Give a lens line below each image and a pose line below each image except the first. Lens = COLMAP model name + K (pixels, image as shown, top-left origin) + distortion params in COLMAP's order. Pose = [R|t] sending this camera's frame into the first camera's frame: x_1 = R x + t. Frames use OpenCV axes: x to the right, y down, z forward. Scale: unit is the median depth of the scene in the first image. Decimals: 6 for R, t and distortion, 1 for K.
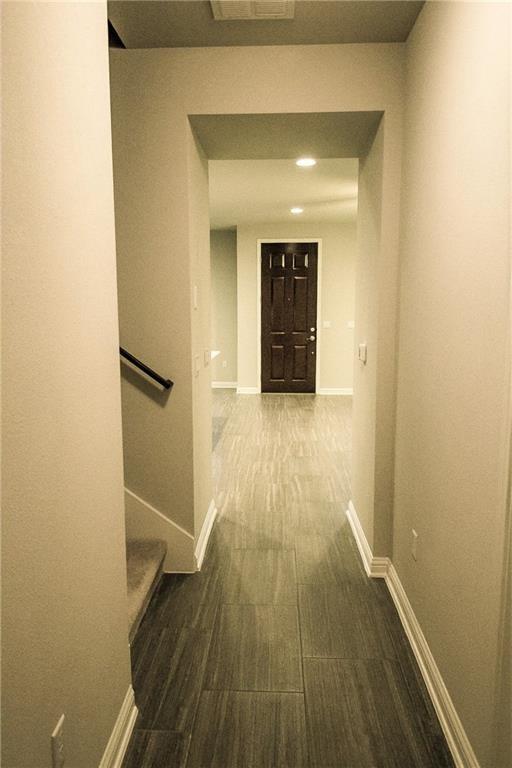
lens RADIAL K [[547.9, 0, 256.0], [0, 547.9, 384.0], [0, 0, 1]] dist [0.001673, 0.000069]
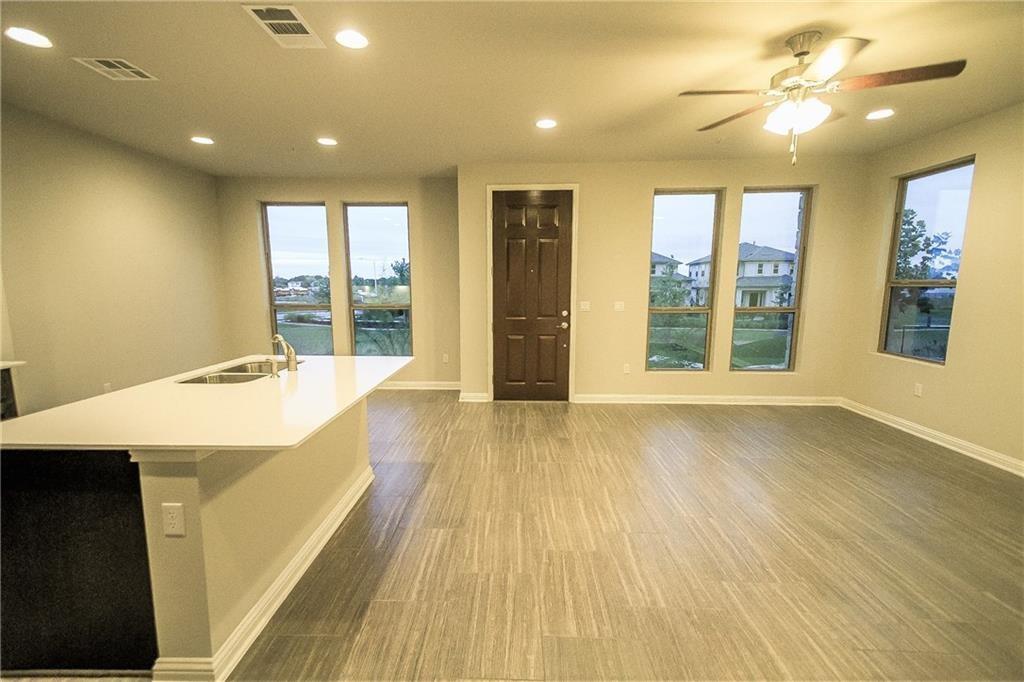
lens RADIAL K [[465.3, 0, 497.2], [0, 465.3, 353.1], [0, 0, 1]] dist [0.019907, -0.000371]
pose [[0.999995, -0.001364, -0.002810, 0.016434], [0.001378, 0.999987, 0.004858, -0.050526], [0.002803, -0.004862, 0.999984, 0.390725]]
